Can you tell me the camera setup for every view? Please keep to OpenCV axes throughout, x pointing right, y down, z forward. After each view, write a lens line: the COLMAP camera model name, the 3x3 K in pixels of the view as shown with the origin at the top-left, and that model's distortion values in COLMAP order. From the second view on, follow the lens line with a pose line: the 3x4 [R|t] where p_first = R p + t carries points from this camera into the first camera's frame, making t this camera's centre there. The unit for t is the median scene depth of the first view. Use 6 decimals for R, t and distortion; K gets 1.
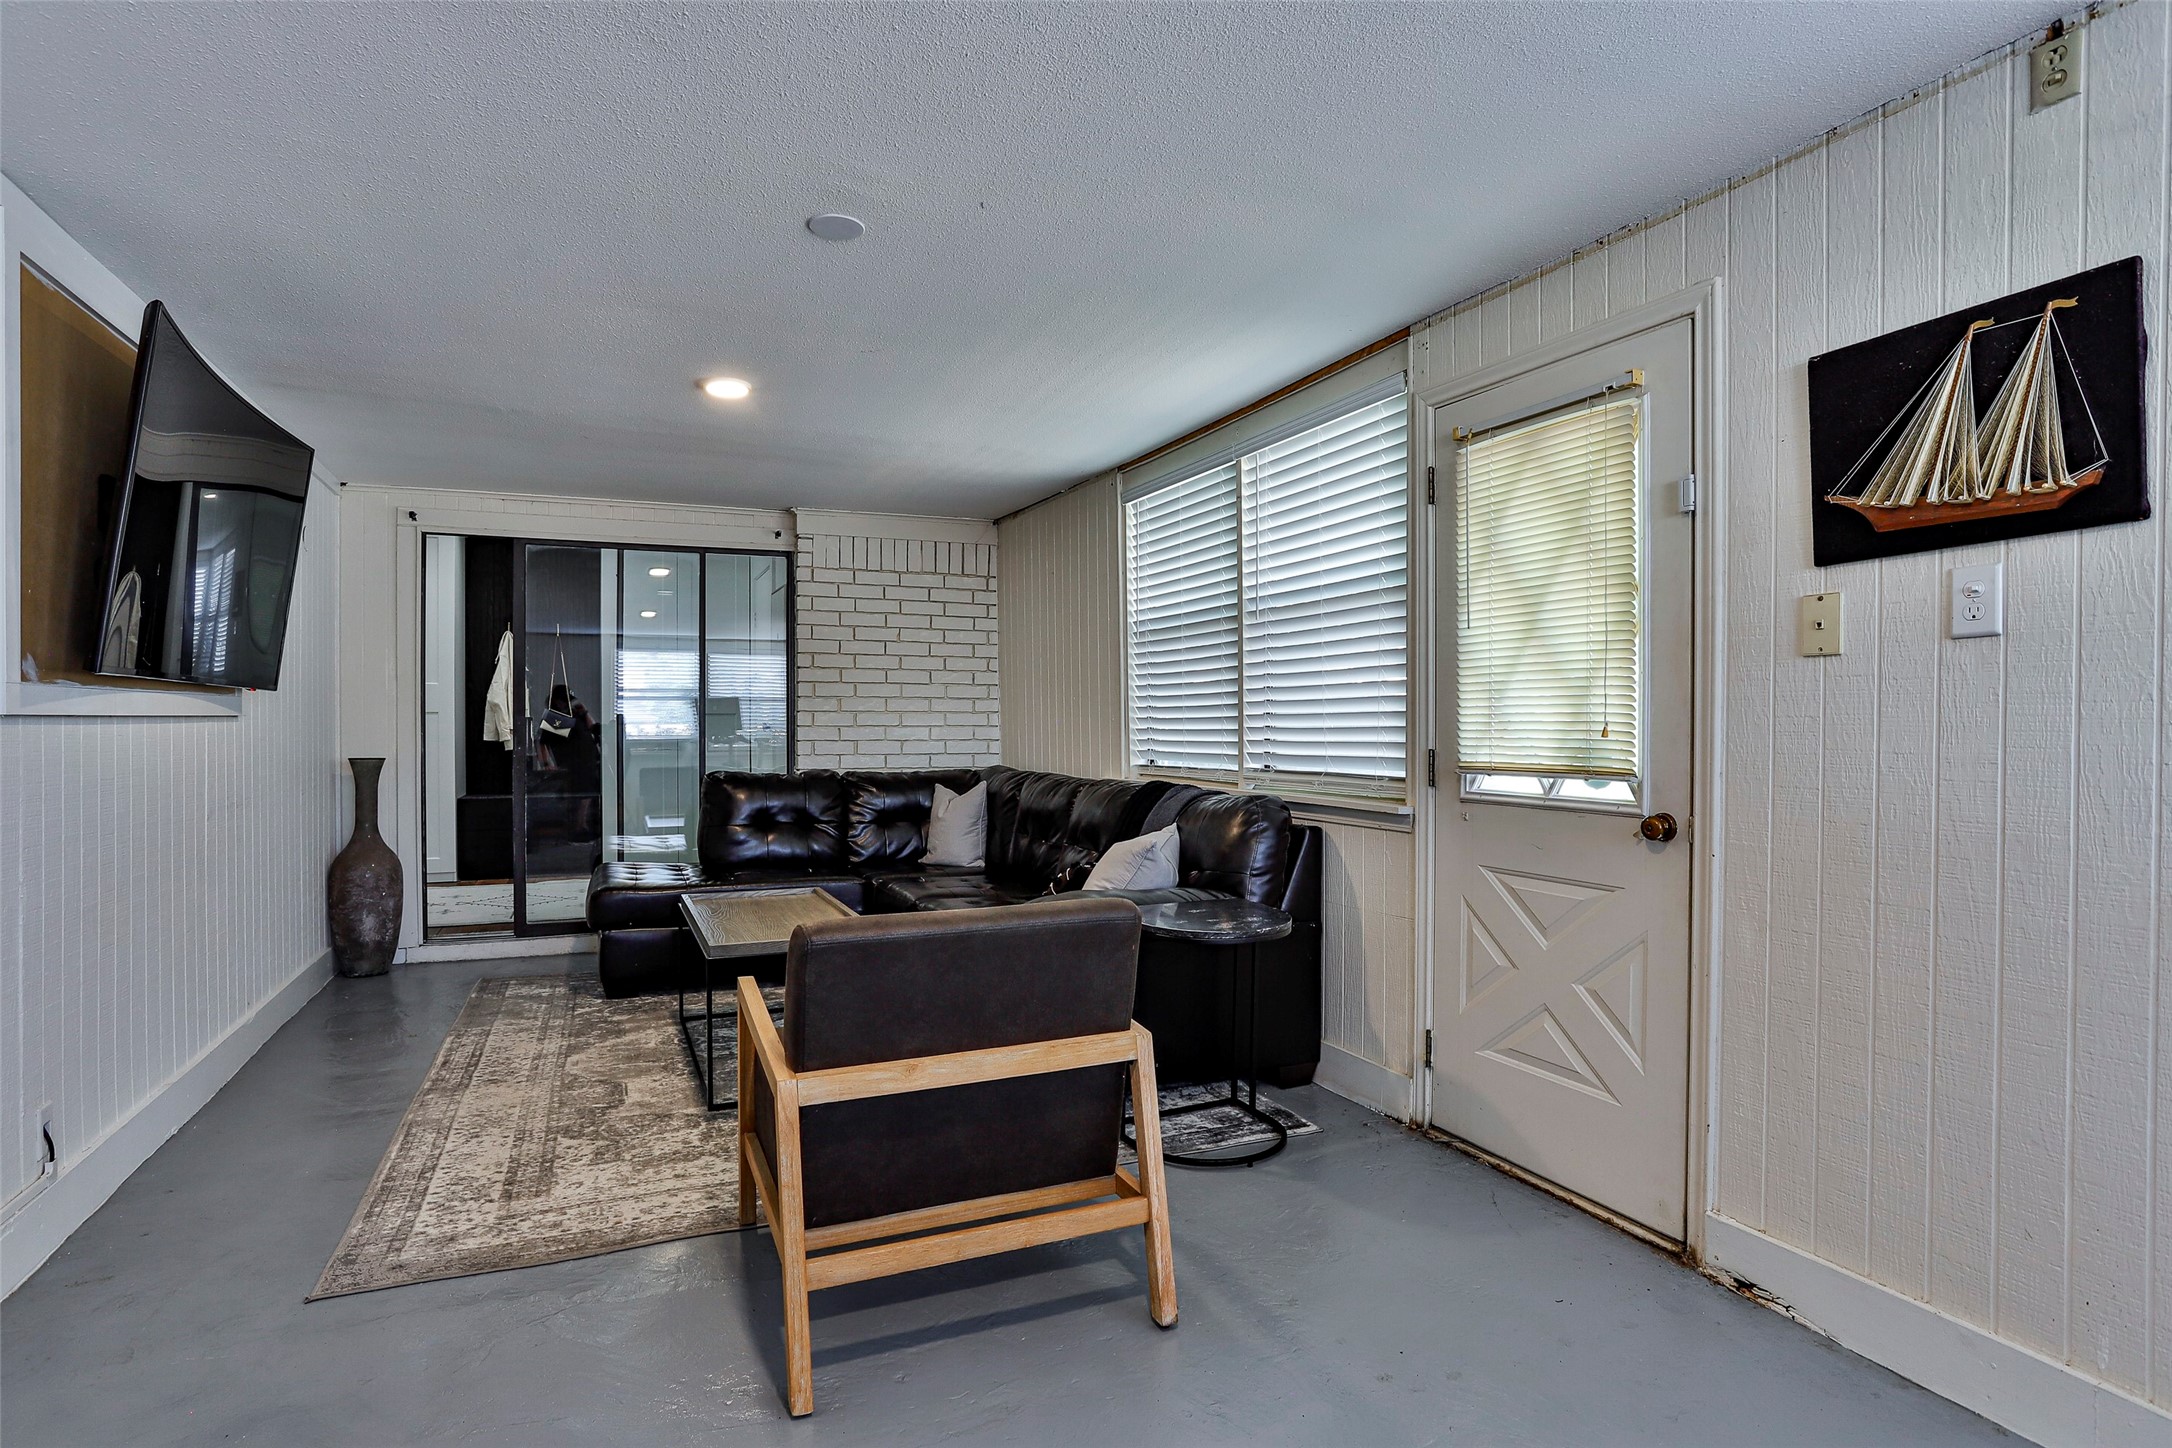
lens RADIAL K [[1153.2, 0, 1090.2], [0, 1153.2, 732.1], [0, 0, 1]] dist [-0.033533, 0.001044]
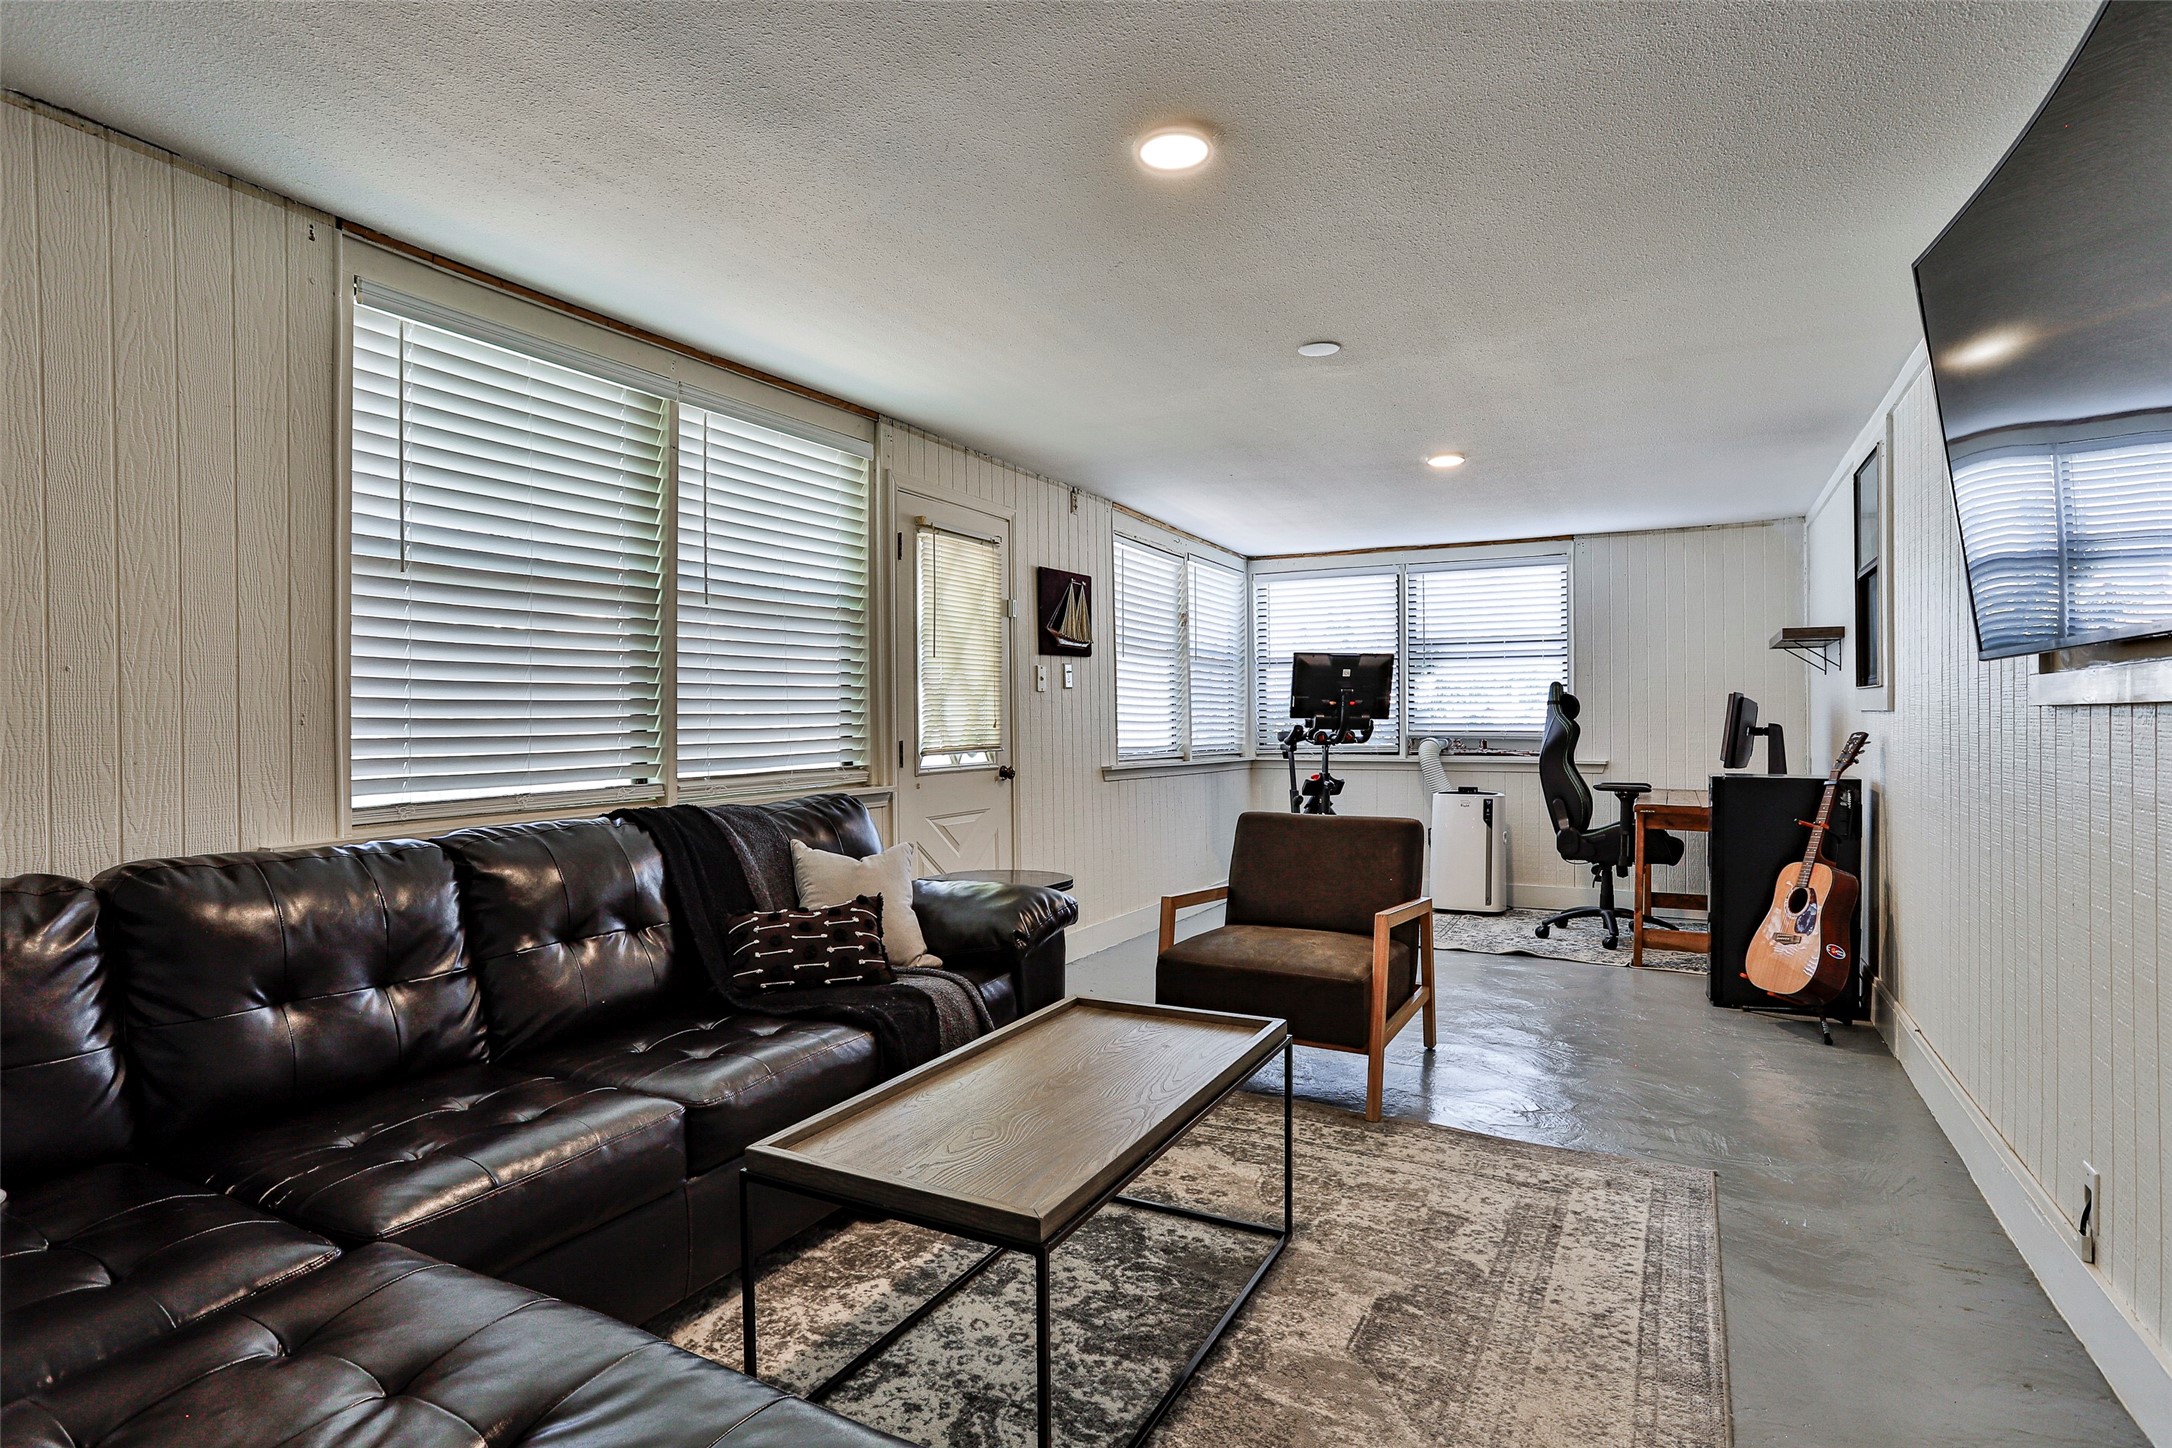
lens RADIAL K [[1113.1, 0, 1085.7], [0, 1113.1, 720.1], [0, 0, 1]] dist [-0.021818, 0.002328]
pose [[-0.627649, 0.002107, 0.778494, -0.945804], [0.012655, 0.999892, 0.007497, -0.018007], [-0.778394, 0.014557, -0.627607, 1.807596]]
